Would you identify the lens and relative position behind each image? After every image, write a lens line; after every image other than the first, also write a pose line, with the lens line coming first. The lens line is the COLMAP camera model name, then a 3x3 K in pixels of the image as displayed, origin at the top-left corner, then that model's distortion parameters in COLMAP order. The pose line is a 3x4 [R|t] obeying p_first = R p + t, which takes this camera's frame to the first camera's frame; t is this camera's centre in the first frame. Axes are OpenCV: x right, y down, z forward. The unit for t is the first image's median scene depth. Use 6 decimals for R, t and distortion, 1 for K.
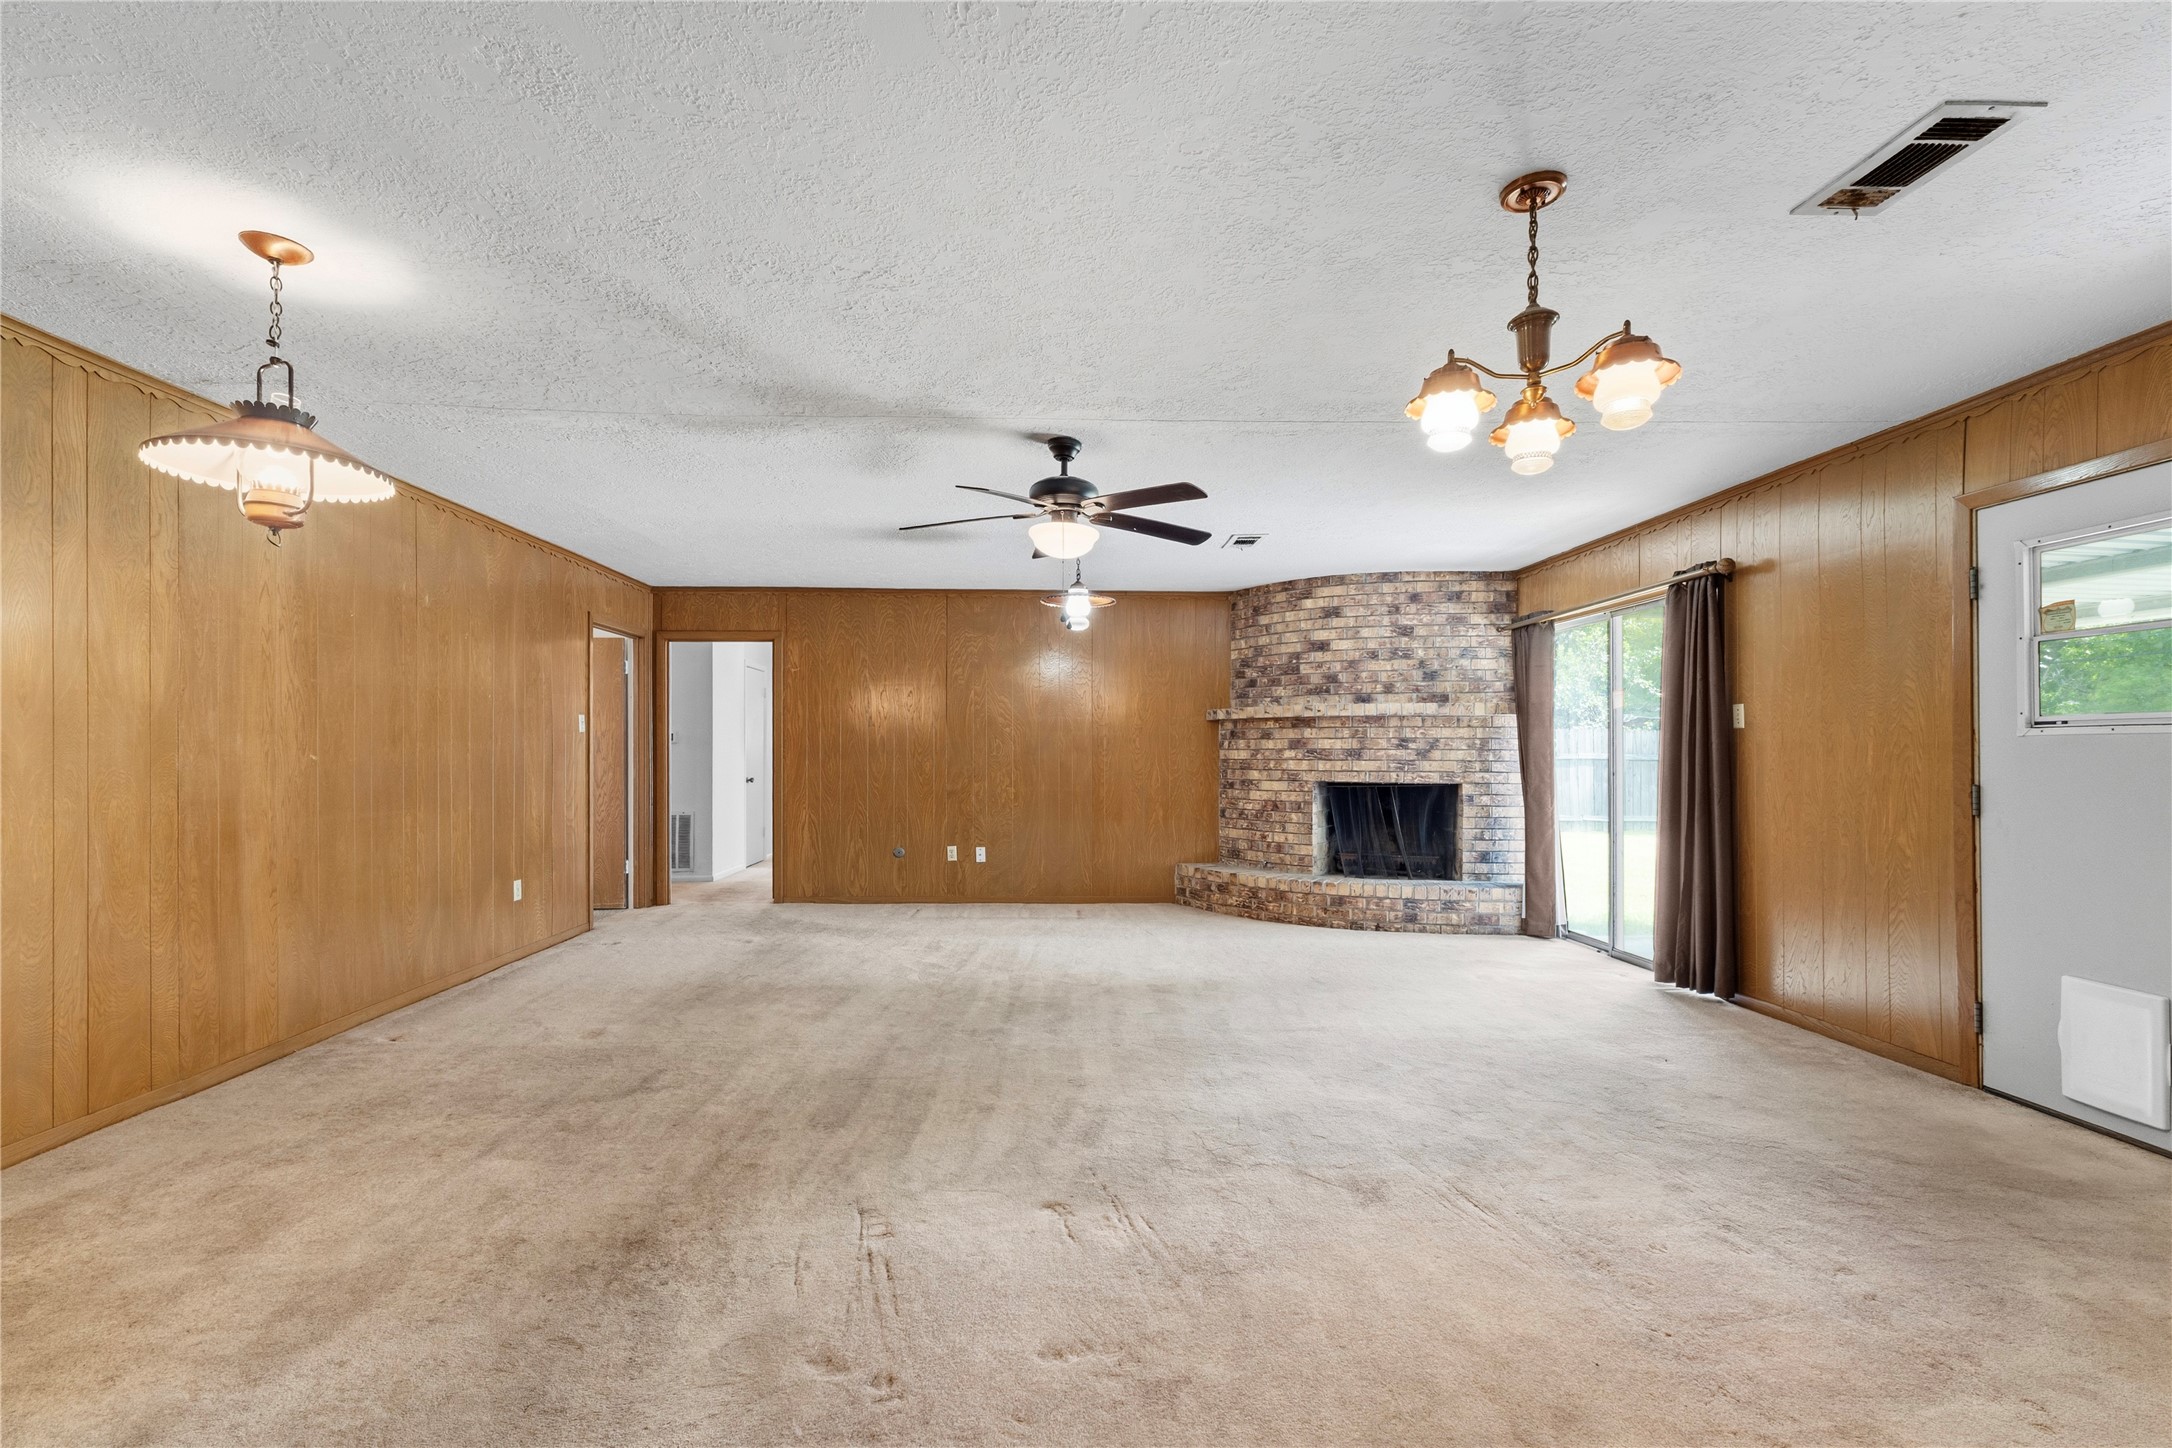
lens RADIAL K [[925.2, 0, 1075.6], [0, 925.2, 746.1], [0, 0, 1]] dist [0.003517, 0.001595]
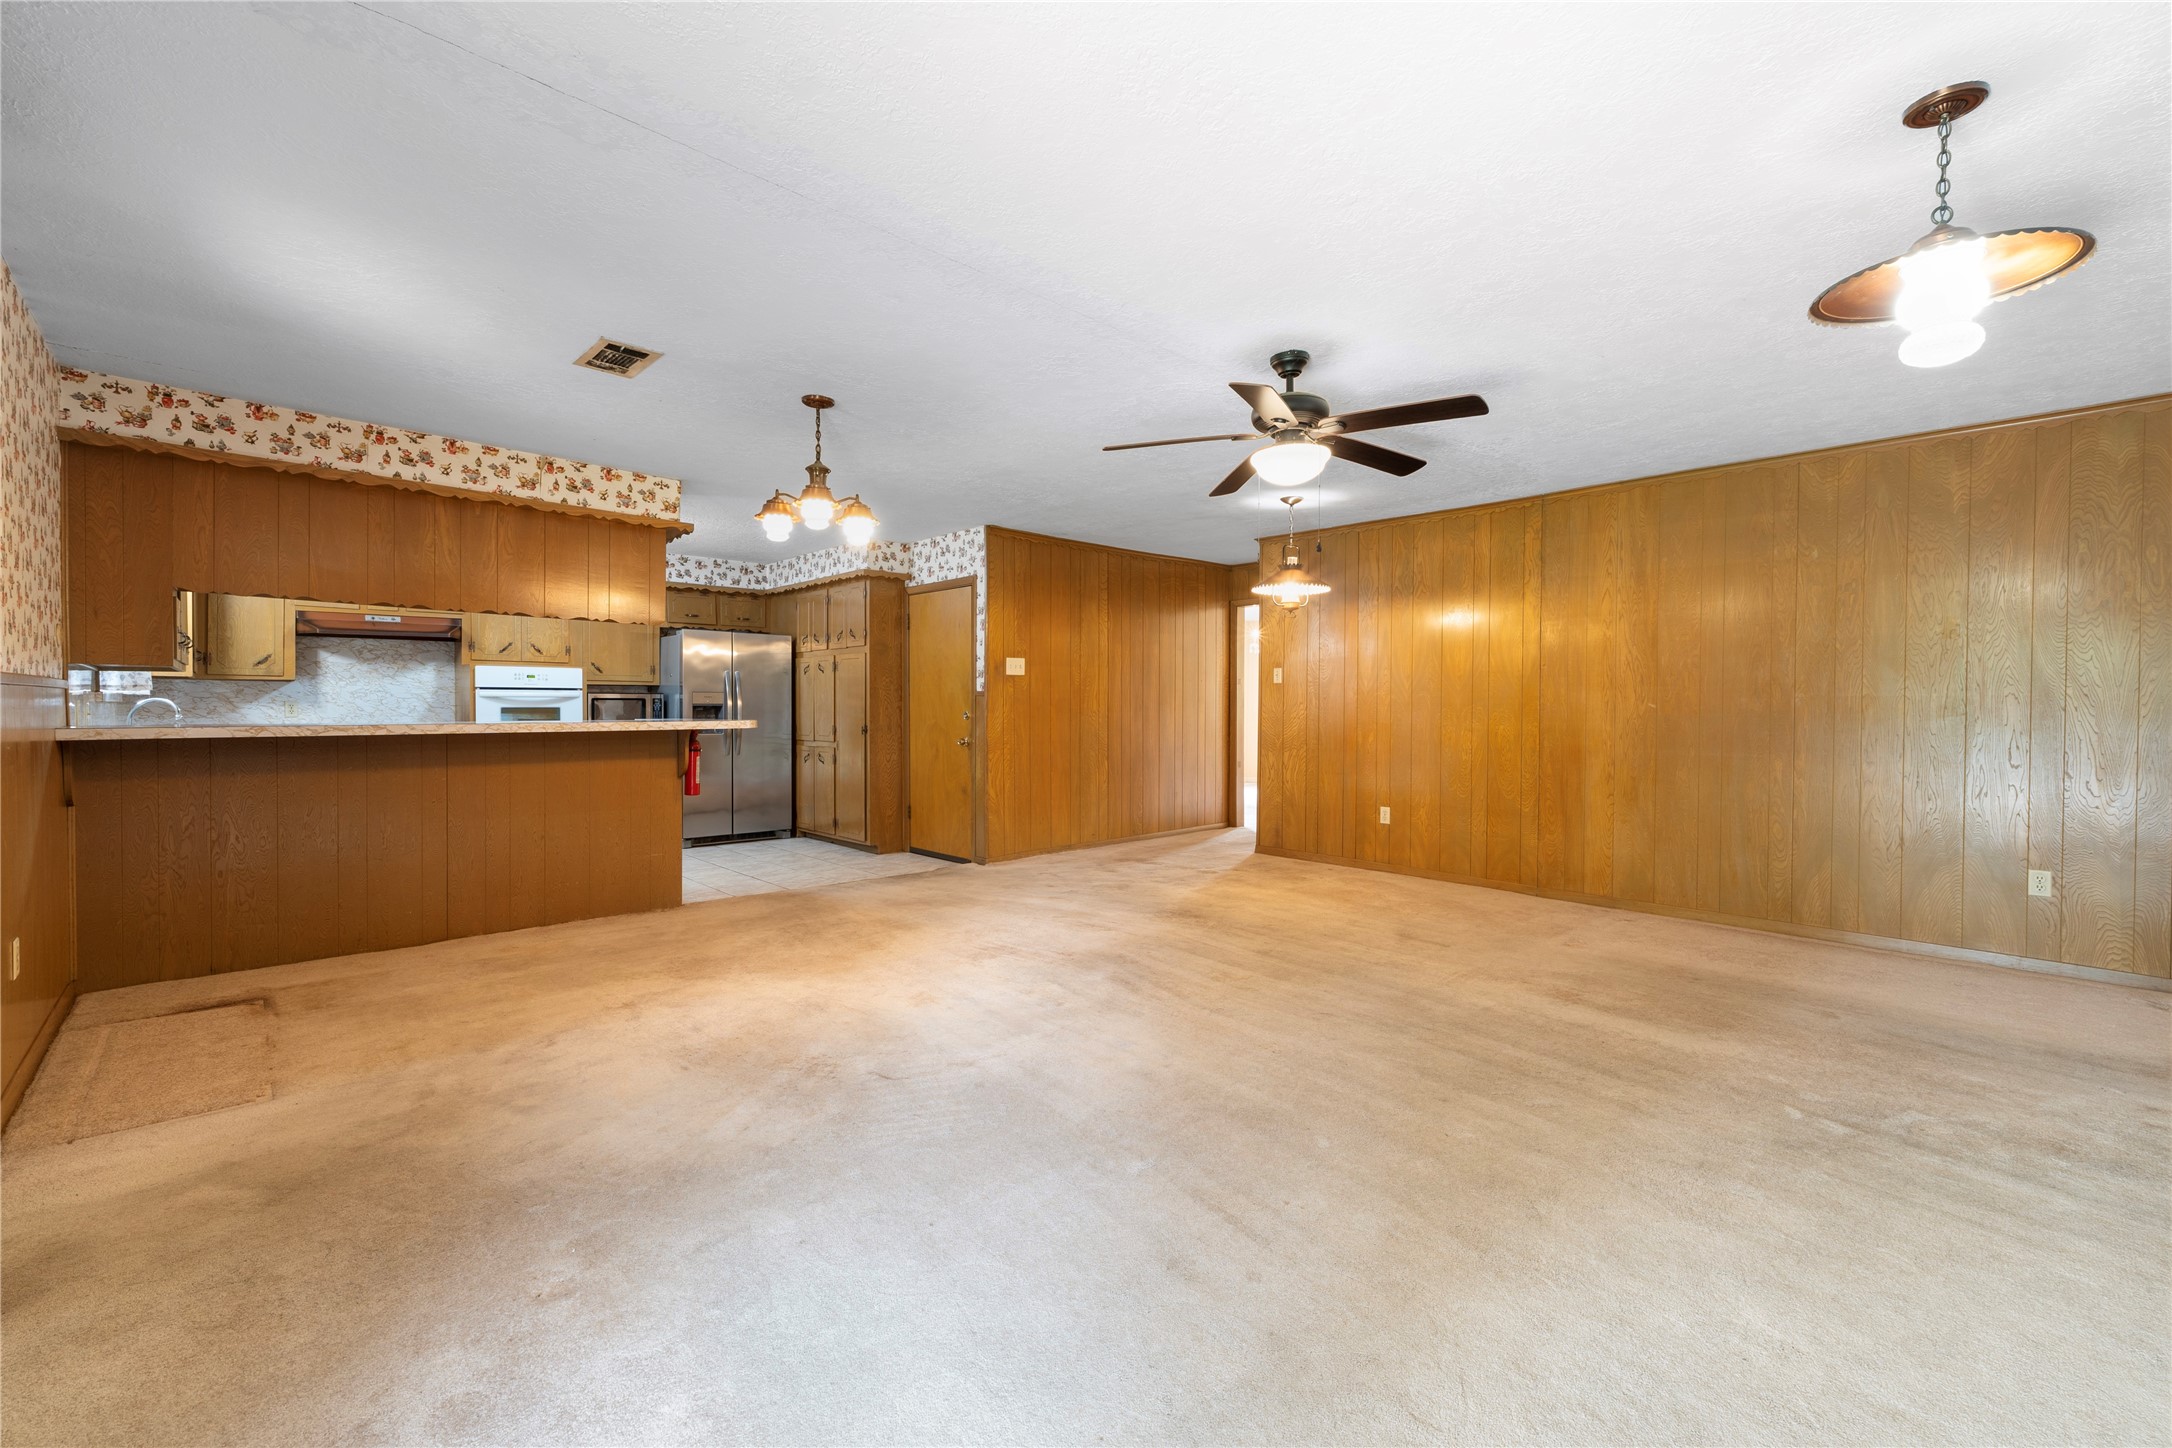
lens RADIAL K [[925.2, 0, 1083.2], [0, 925.2, 711.2], [0, 0, 1]] dist [0.003517, 0.001595]
pose [[-0.761243, 0.001934, -0.648464, 0.403541], [-0.001391, 0.999988, 0.004617, 0.008953], [0.648465, 0.004417, -0.761231, 0.860748]]
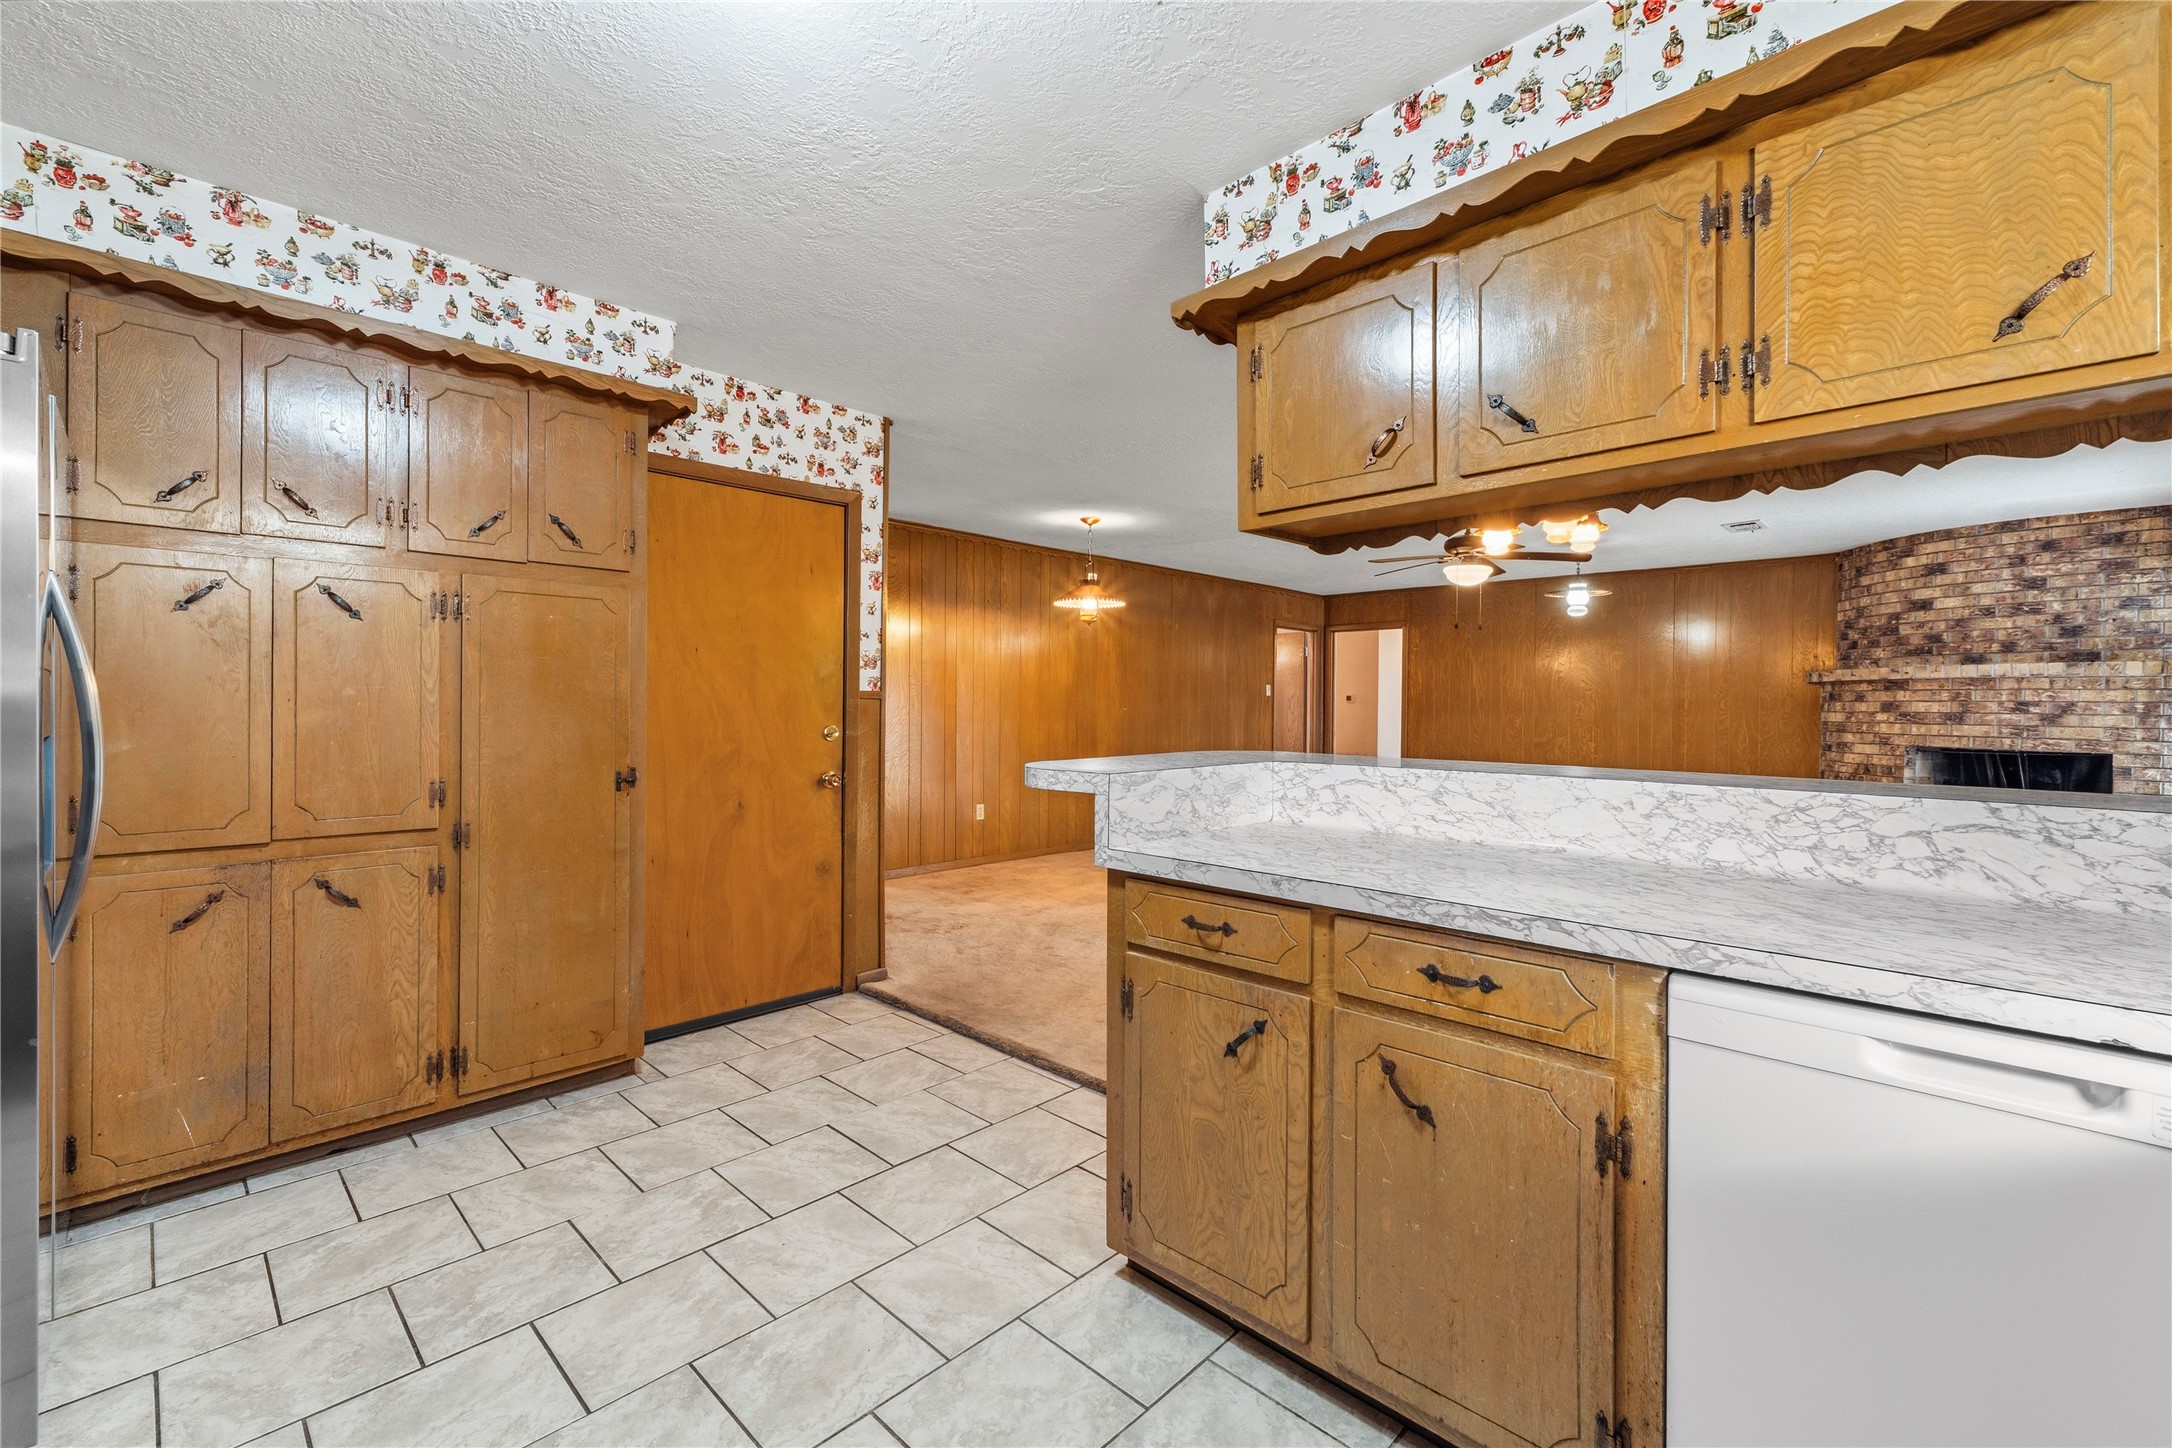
lens RADIAL K [[925.2, 0, 1093.1], [0, 925.2, 709.1], [0, 0, 1]] dist [0.003517, 0.001595]
pose [[0.695647, 0.009482, -0.718321, 0.366537], [-0.006291, 0.999955, 0.007107, -0.001775], [0.718356, -0.000424, 0.695675, -0.293778]]
